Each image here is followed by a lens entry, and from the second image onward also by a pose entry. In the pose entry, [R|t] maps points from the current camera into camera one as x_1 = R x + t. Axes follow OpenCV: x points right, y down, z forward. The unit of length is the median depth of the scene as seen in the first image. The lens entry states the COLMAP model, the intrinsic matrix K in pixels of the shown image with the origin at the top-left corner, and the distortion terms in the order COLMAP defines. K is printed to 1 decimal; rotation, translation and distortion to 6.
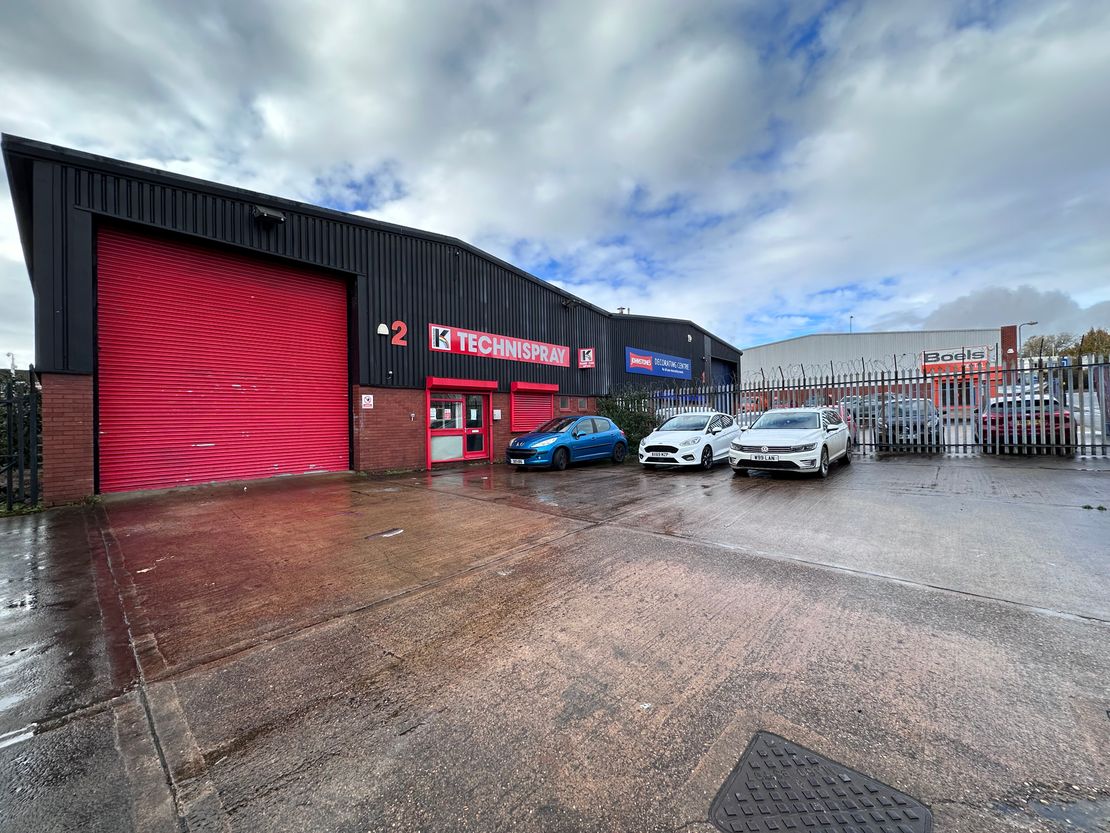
lens RADIAL K [[443.4, 0, 553.4], [0, 443.4, 417.7], [0, 0, 1]] dist [-0.002000, -0.000387]
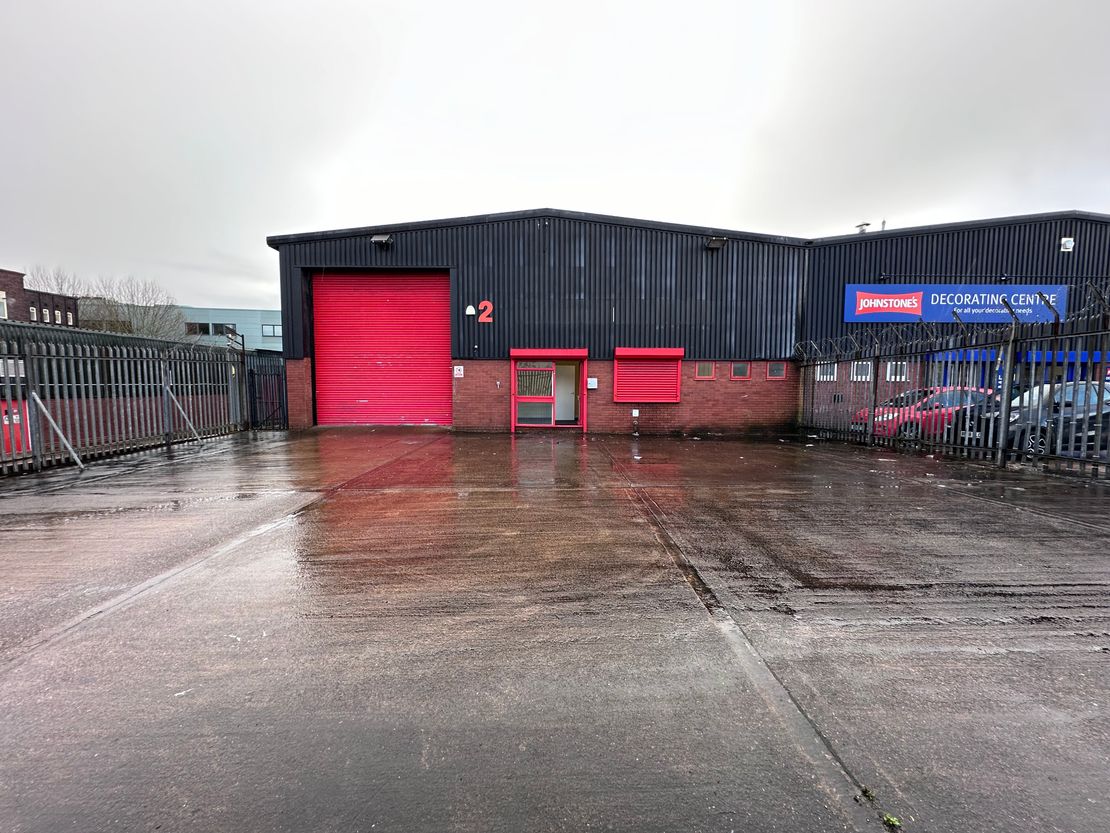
lens RADIAL K [[443.4, 0, 553.4], [0, 443.4, 417.7], [0, 0, 1]] dist [-0.002000, -0.000387]
pose [[0.662135, 0.080295, -0.745071, 0.643879], [-0.013228, 0.995341, 0.095511, -0.027997], [0.749268, -0.053385, 0.660112, 0.351511]]
